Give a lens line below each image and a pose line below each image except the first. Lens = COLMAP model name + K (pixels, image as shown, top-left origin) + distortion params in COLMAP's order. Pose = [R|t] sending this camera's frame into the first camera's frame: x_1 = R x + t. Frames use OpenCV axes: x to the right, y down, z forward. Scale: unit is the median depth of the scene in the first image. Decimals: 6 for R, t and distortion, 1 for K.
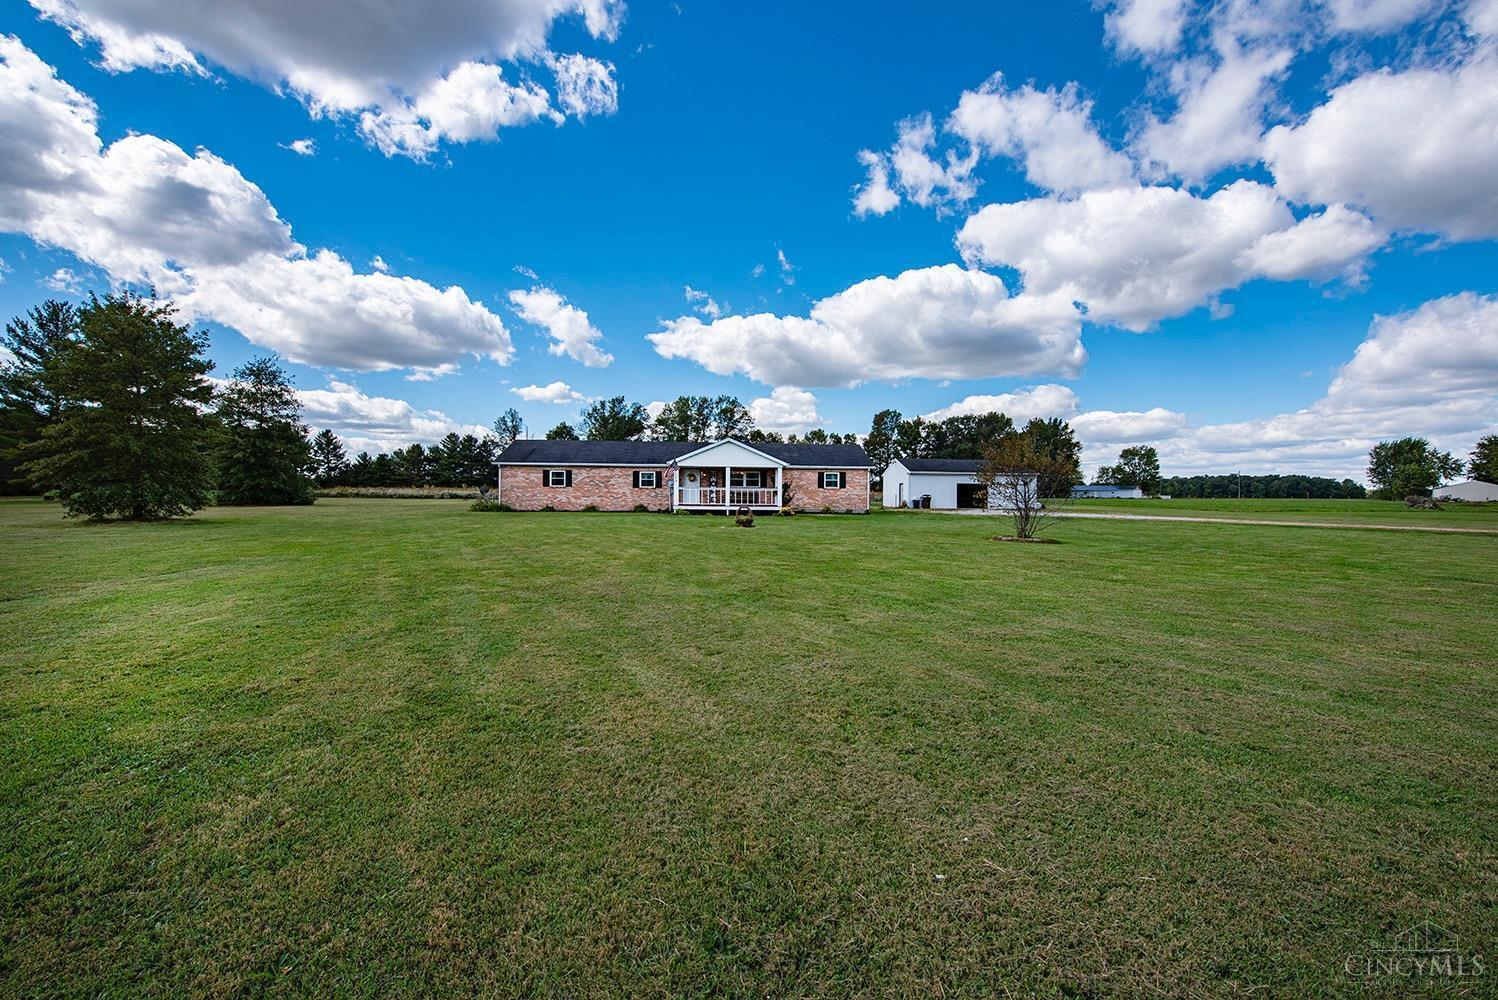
lens RADIAL K [[616.6, 0, 749.0], [0, 616.6, 500.0], [0, 0, 1]] dist [0.000644, -0.000155]
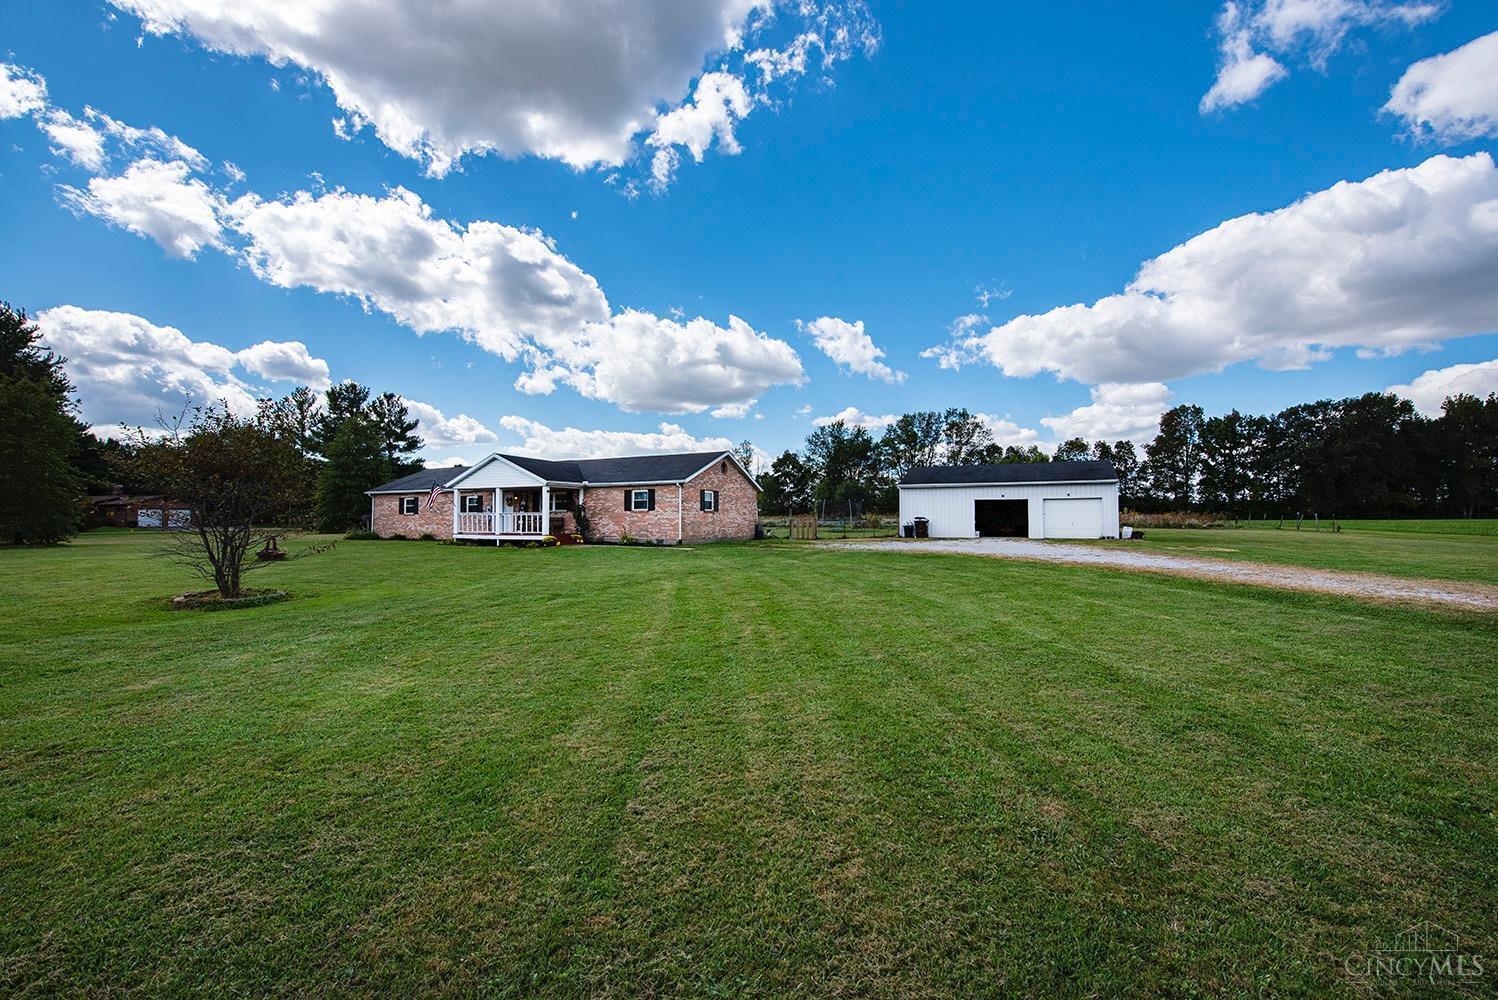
lens RADIAL K [[616.6, 0, 749.0], [0, 616.6, 500.0], [0, 0, 1]] dist [0.000644, -0.000155]
pose [[0.870962, -0.026992, -0.490608, 0.620340], [0.005833, 0.998988, -0.044606, 0.002123], [0.491315, 0.035988, 0.870238, 0.405578]]
